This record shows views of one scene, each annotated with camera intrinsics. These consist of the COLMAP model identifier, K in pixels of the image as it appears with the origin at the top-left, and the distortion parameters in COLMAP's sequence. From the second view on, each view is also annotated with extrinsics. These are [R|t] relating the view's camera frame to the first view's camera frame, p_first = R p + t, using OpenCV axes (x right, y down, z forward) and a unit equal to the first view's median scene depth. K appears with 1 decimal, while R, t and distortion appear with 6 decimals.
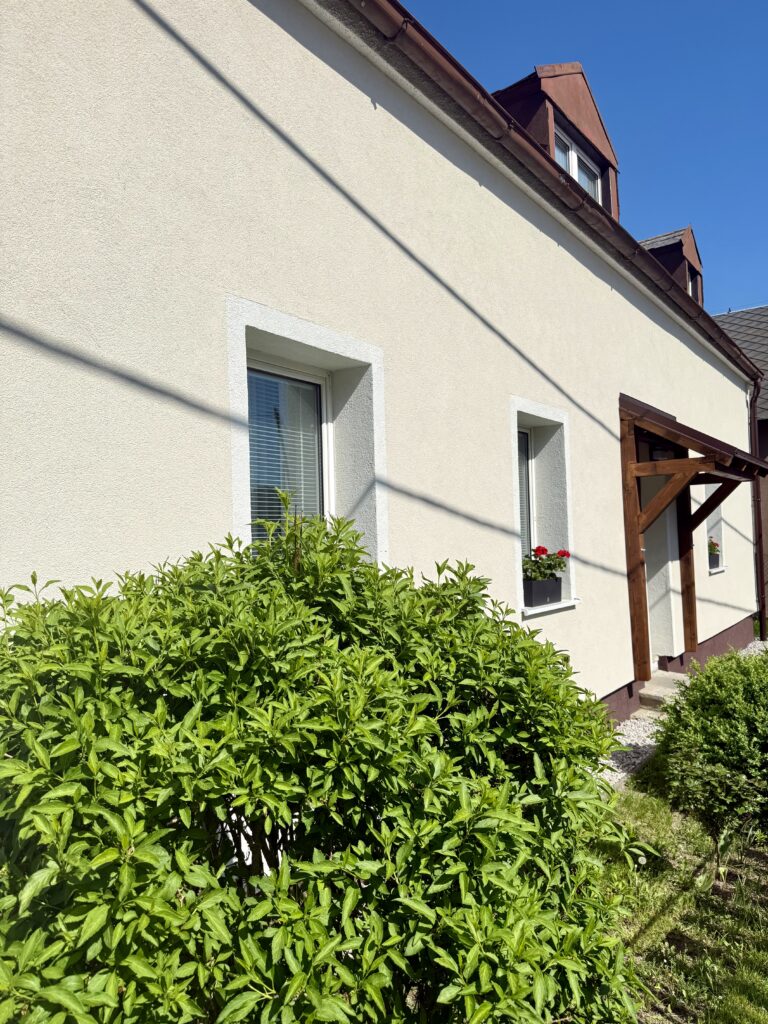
lens RADIAL K [[723.5, 0, 384.0], [0, 723.5, 512.0], [0, 0, 1]] dist [-0.003707, -0.000657]
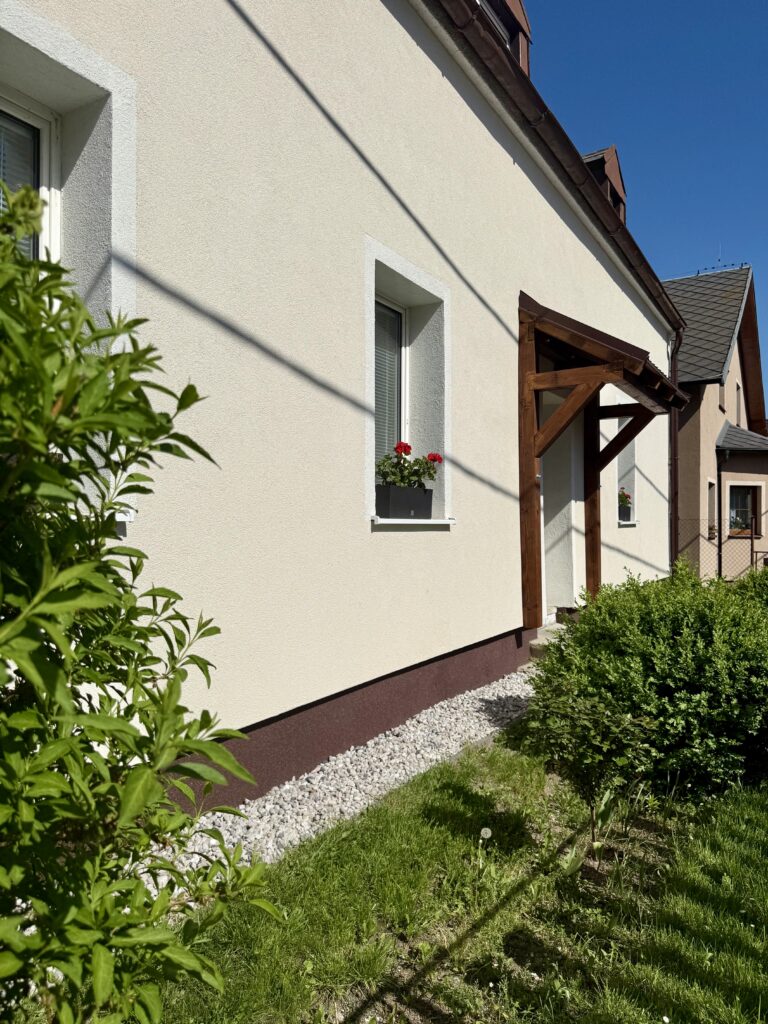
lens RADIAL K [[712.4, 0, 384.0], [0, 712.4, 512.0], [0, 0, 1]] dist [-0.003884, -0.000146]
pose [[0.995856, 0.032438, 0.084966, 0.148297], [-0.033681, 0.999345, 0.013234, 0.127713], [-0.084482, -0.016041, 0.996296, 0.250056]]
